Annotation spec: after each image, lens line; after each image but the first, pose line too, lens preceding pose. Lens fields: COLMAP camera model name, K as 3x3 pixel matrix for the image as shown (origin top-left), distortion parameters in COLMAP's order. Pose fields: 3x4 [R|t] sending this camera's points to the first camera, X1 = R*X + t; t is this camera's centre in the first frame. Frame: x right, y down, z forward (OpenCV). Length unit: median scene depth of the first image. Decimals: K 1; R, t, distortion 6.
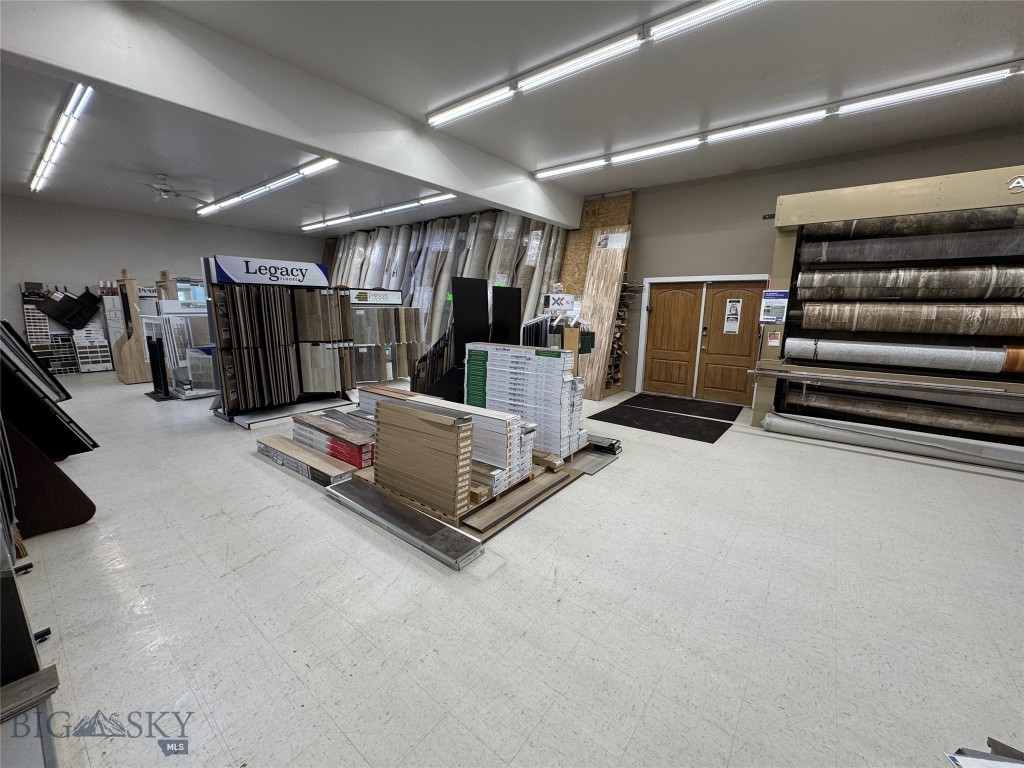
lens RADIAL K [[406.6, 0, 511.9], [0, 406.6, 382.9], [0, 0, 1]] dist [-0.001758, 0.000660]
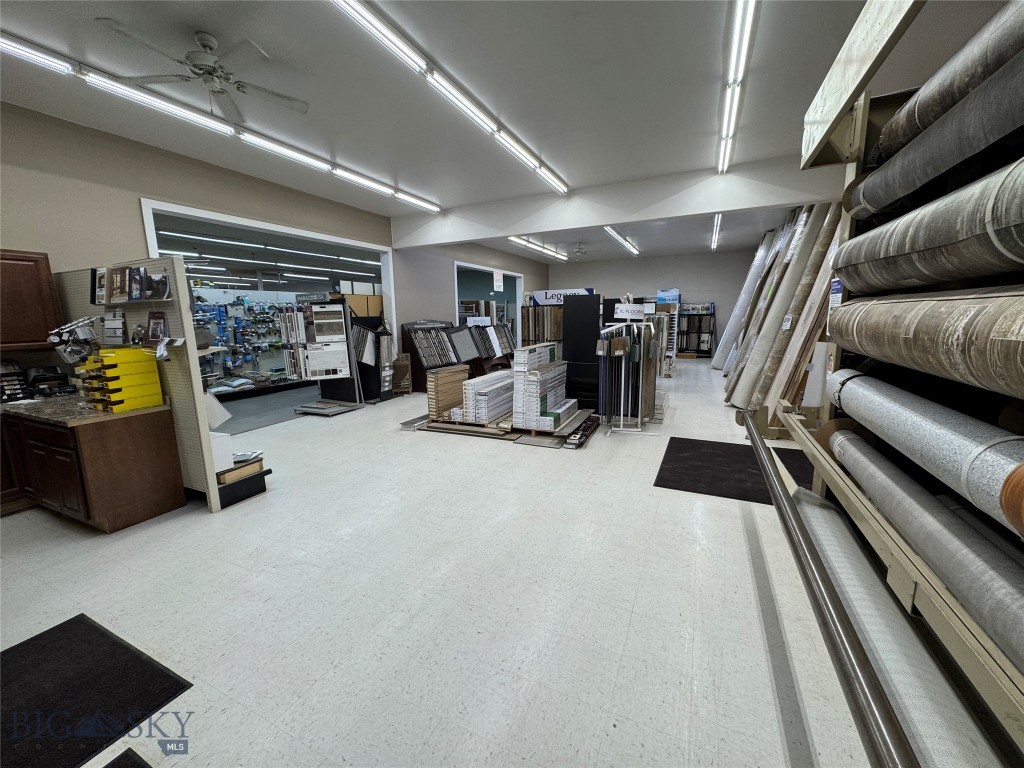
lens RADIAL K [[406.6, 0, 511.5], [0, 406.6, 381.8], [0, 0, 1]] dist [-0.001758, 0.000660]
pose [[0.225203, 0.141833, -0.963933, 1.101974], [-0.161563, 0.981087, 0.106611, -0.084007], [0.960823, 0.131727, 0.243859, 0.487342]]
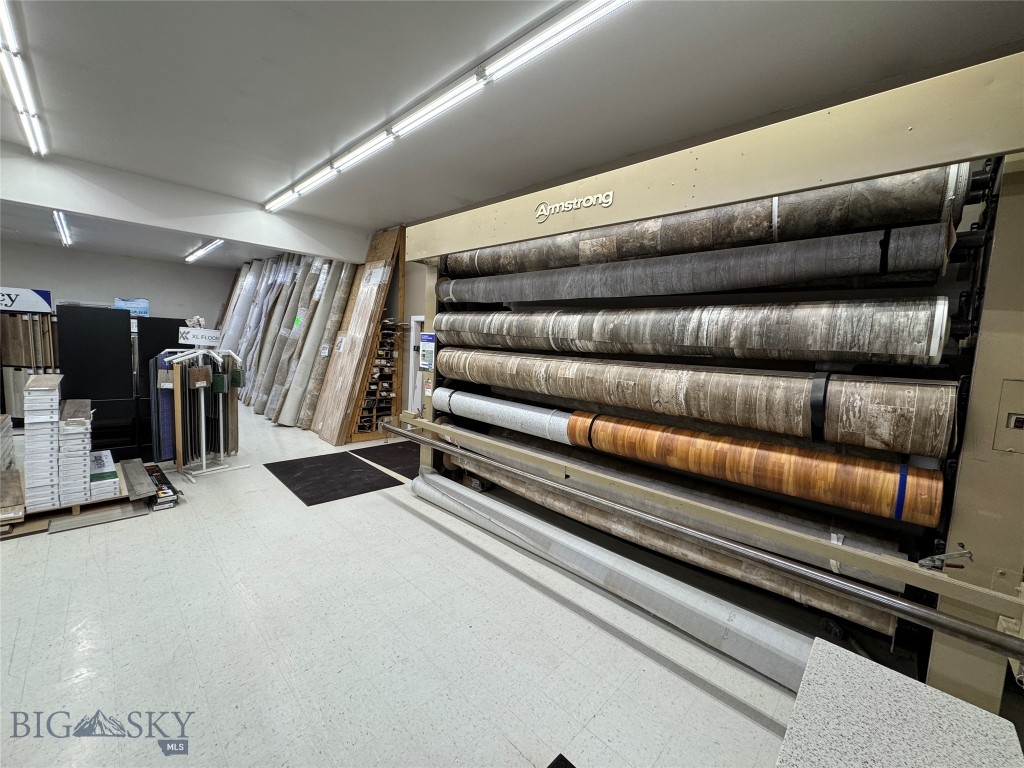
lens RADIAL K [[406.6, 0, 511.9], [0, 406.6, 382.3], [0, 0, 1]] dist [-0.001758, 0.000660]
pose [[0.993223, 0.051288, -0.104295, 0.941401], [-0.060311, 0.994529, -0.085287, -0.059053], [0.099350, 0.090999, 0.990883, 0.165018]]
